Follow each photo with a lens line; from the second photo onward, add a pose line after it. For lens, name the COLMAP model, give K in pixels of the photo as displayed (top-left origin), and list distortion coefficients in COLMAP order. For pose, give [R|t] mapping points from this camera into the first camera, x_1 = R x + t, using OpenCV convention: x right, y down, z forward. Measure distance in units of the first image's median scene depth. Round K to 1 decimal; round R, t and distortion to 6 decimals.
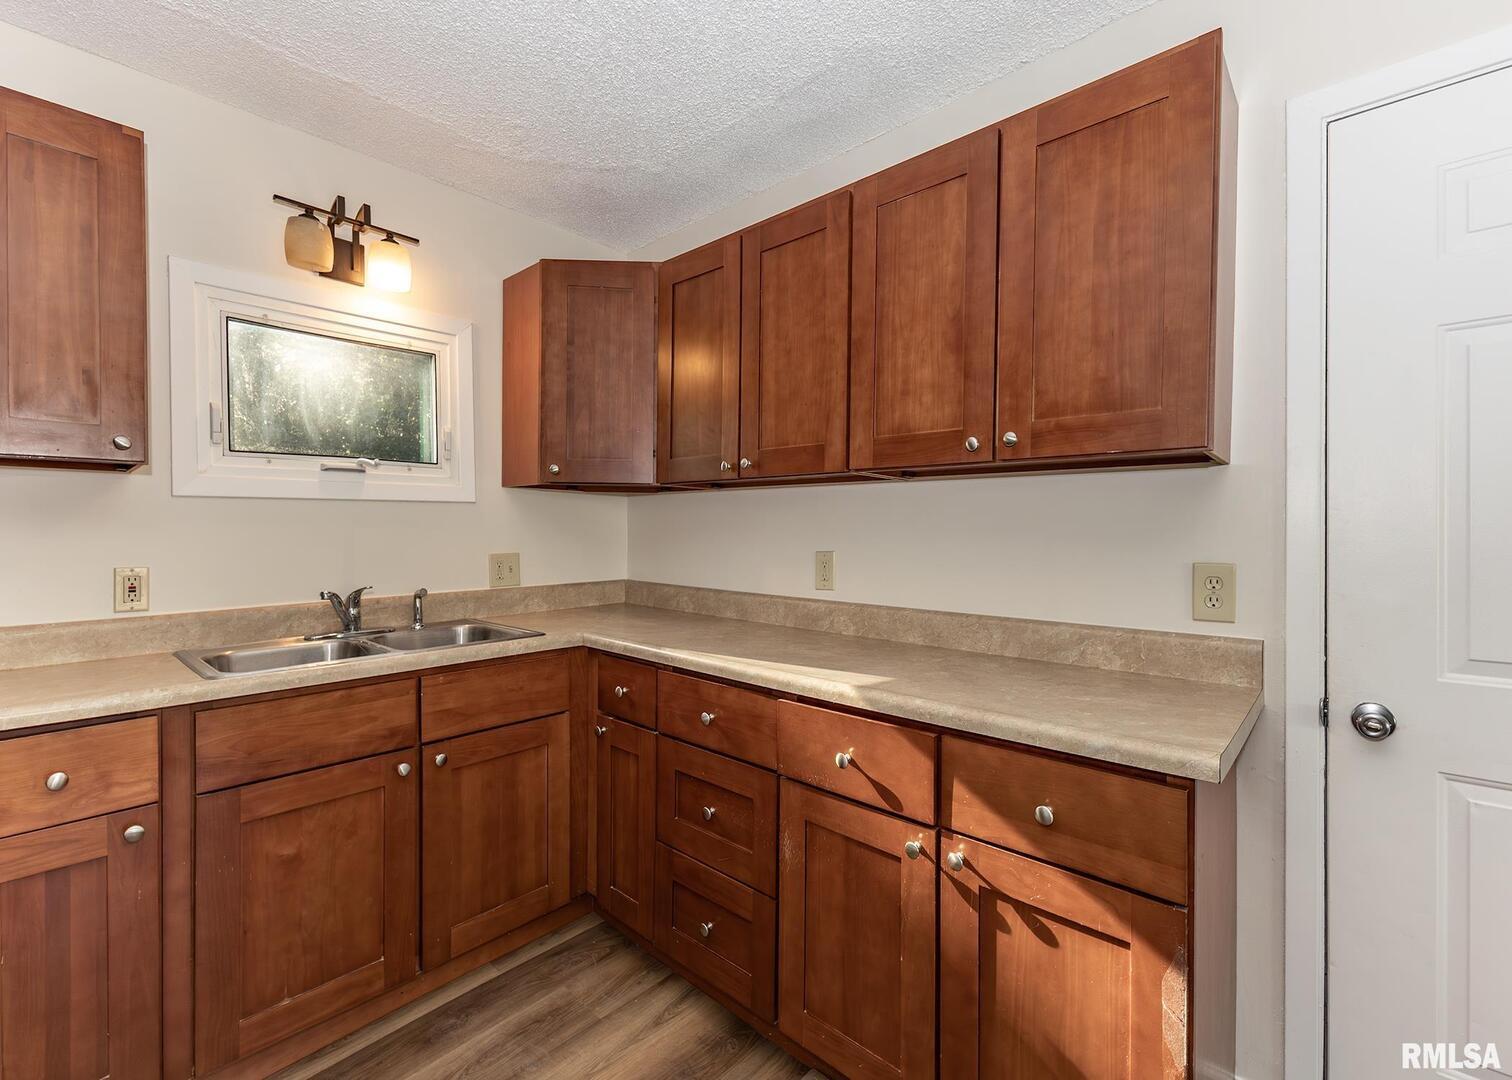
lens RADIAL K [[668.5, 0, 708.1], [0, 668.5, 535.1], [0, 0, 1]] dist [0.018527, -0.002154]
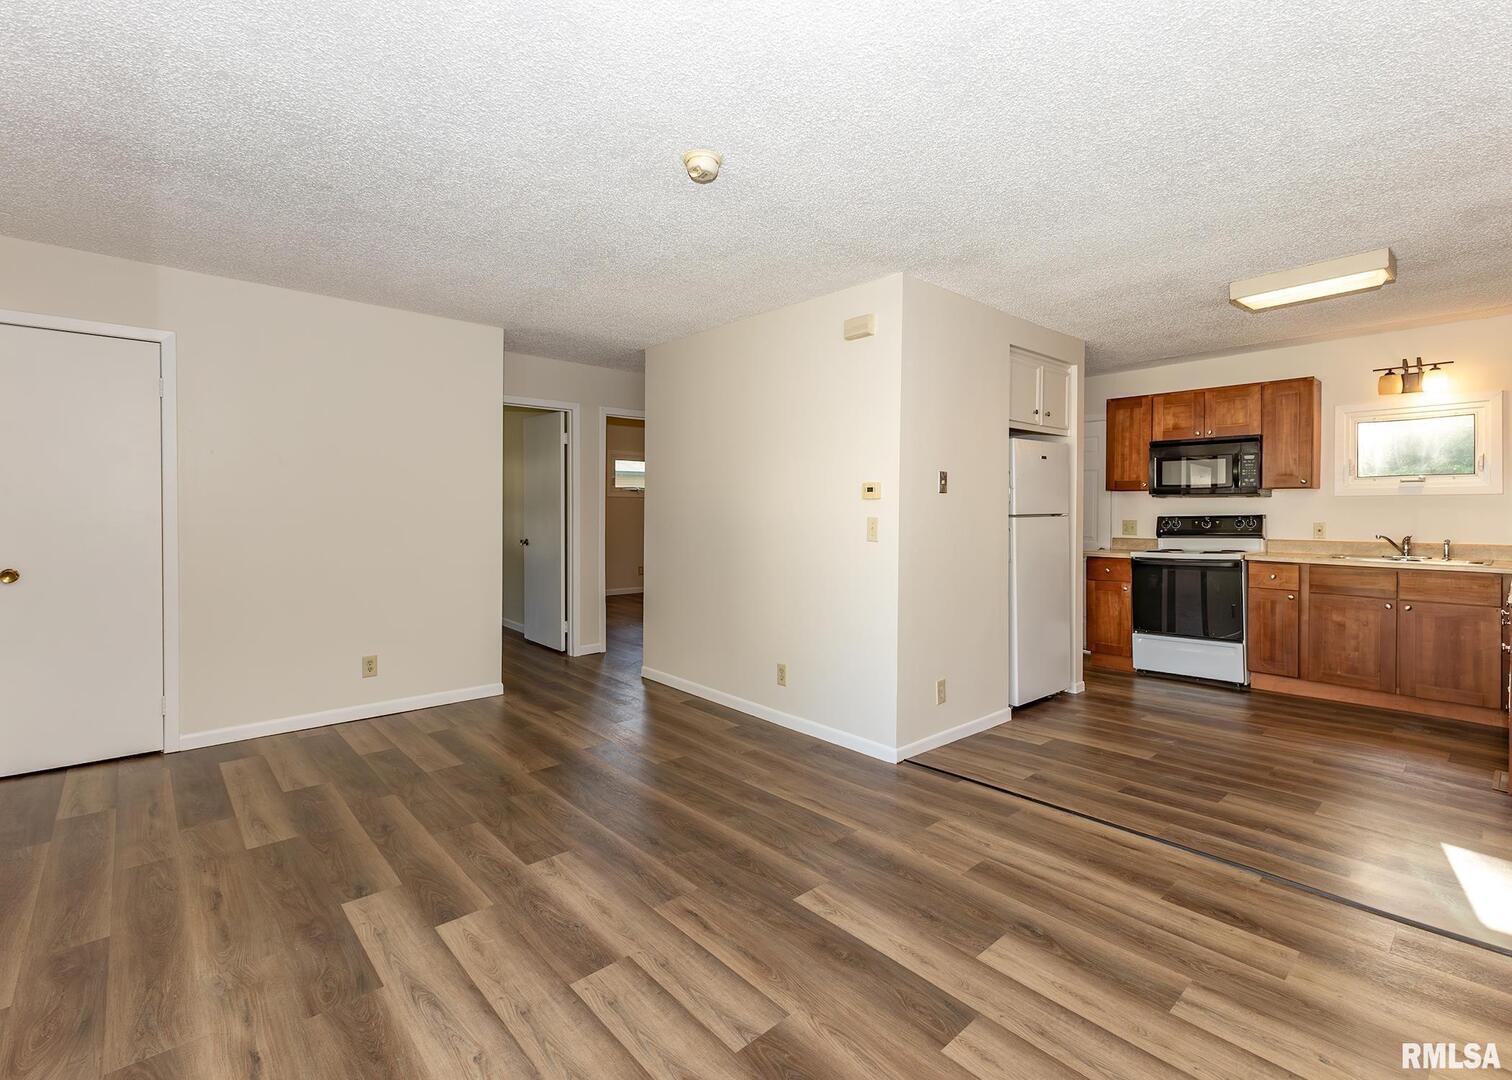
lens RADIAL K [[668.5, 0, 837.3], [0, 668.5, 512.0], [0, 0, 1]] dist [0.018527, -0.002154]
pose [[-0.012092, 0.012022, -0.999855, 1.859587], [-0.010348, 0.999873, 0.012147, -0.008208], [0.999873, 0.010493, -0.011966, -0.905827]]
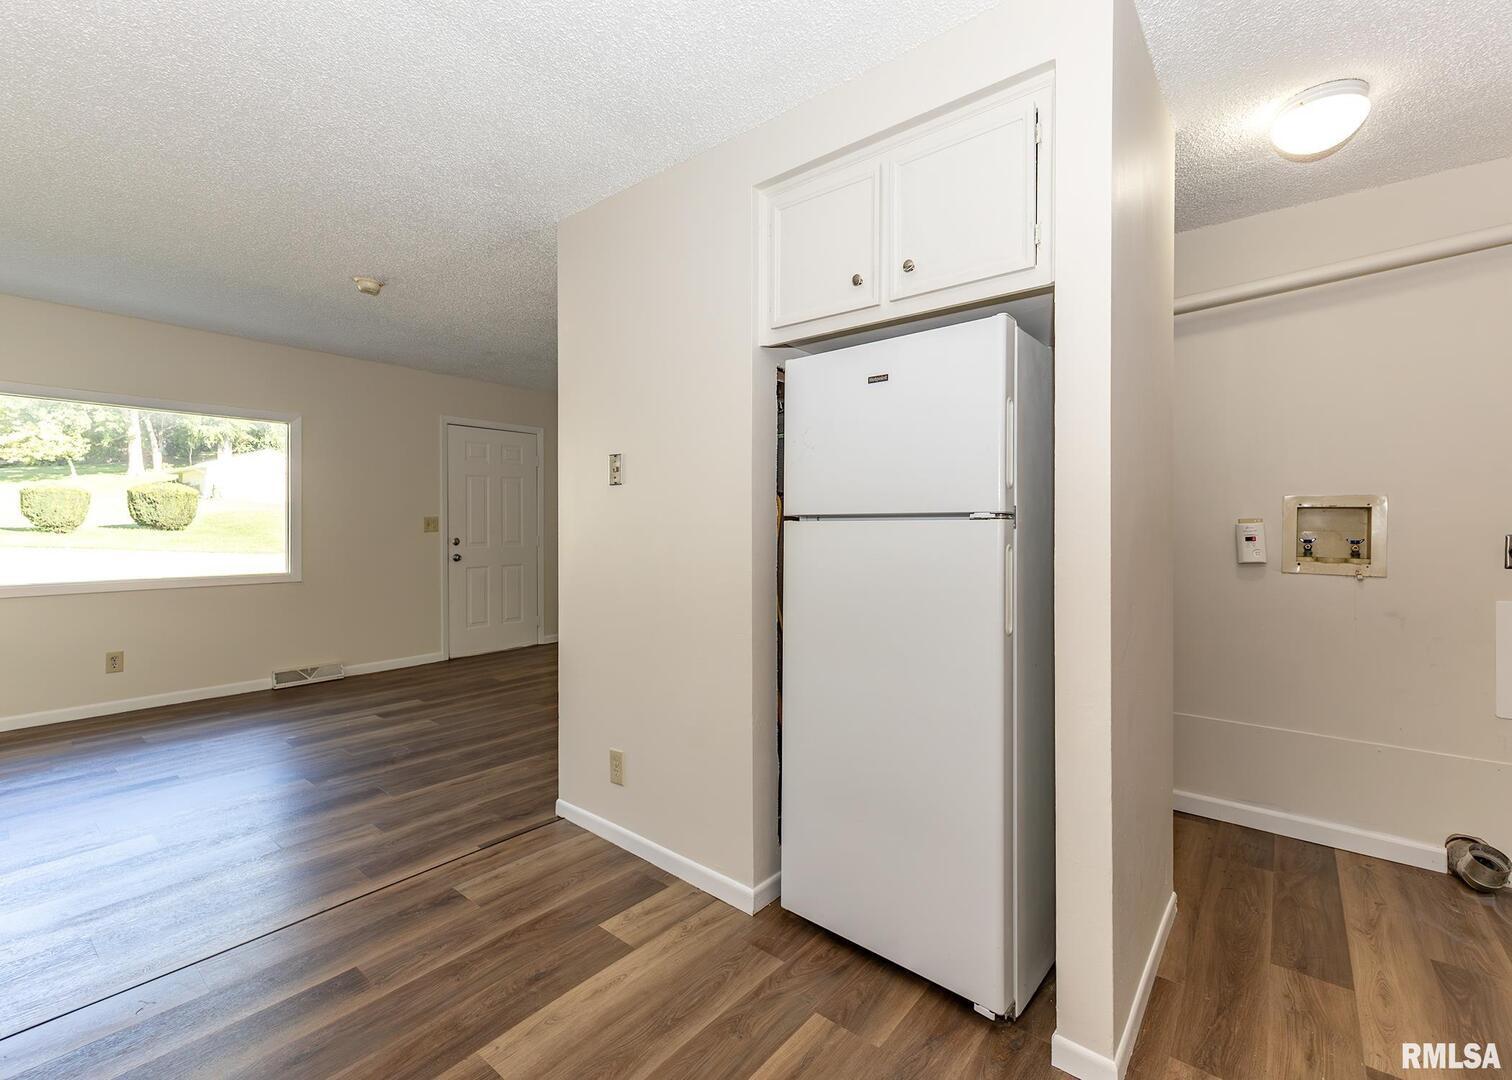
lens RADIAL K [[668.5, 0, 714.6], [0, 668.5, 529.1], [0, 0, 1]] dist [0.018527, -0.002154]
pose [[-0.997500, 0.002515, -0.070616, -0.216960], [0.001098, 0.999797, 0.020096, 0.022201], [0.070652, 0.019968, -0.997301, 0.769614]]
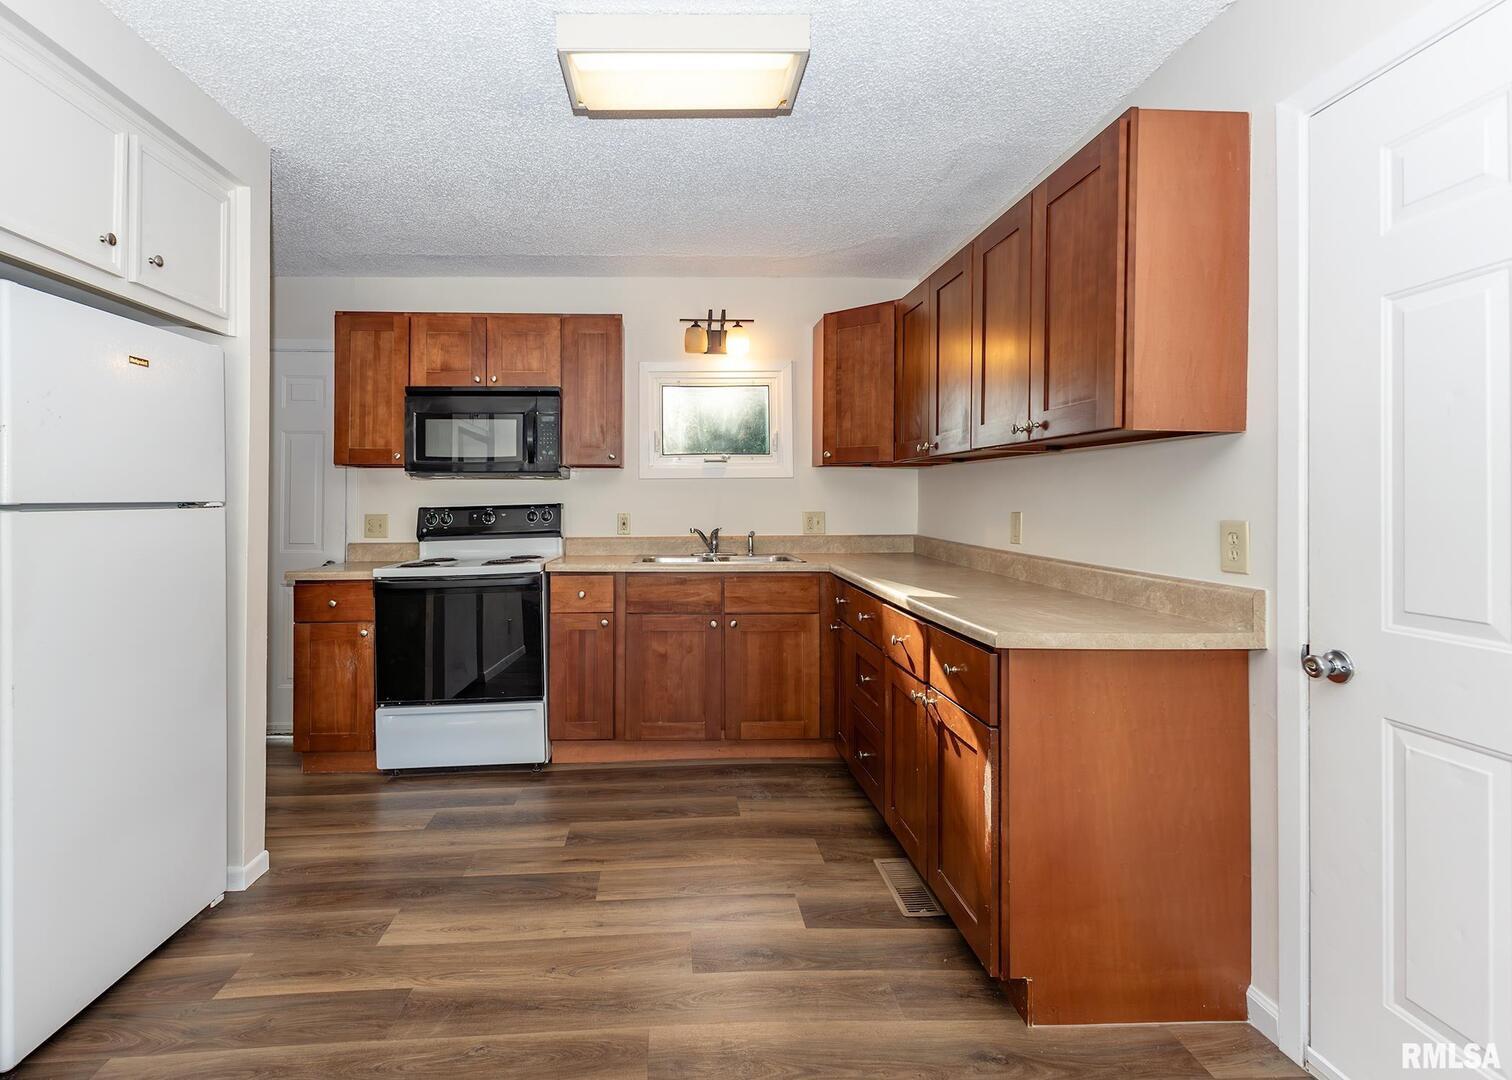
lens RADIAL K [[668.5, 0, 682.5], [0, 668.5, 491.1], [0, 0, 1]] dist [0.018527, -0.002154]
pose [[0.718832, -0.007744, -0.695141, 0.694777], [-0.007439, 0.999795, -0.018831, 0.015981], [0.695144, 0.018707, 0.718627, -0.353359]]
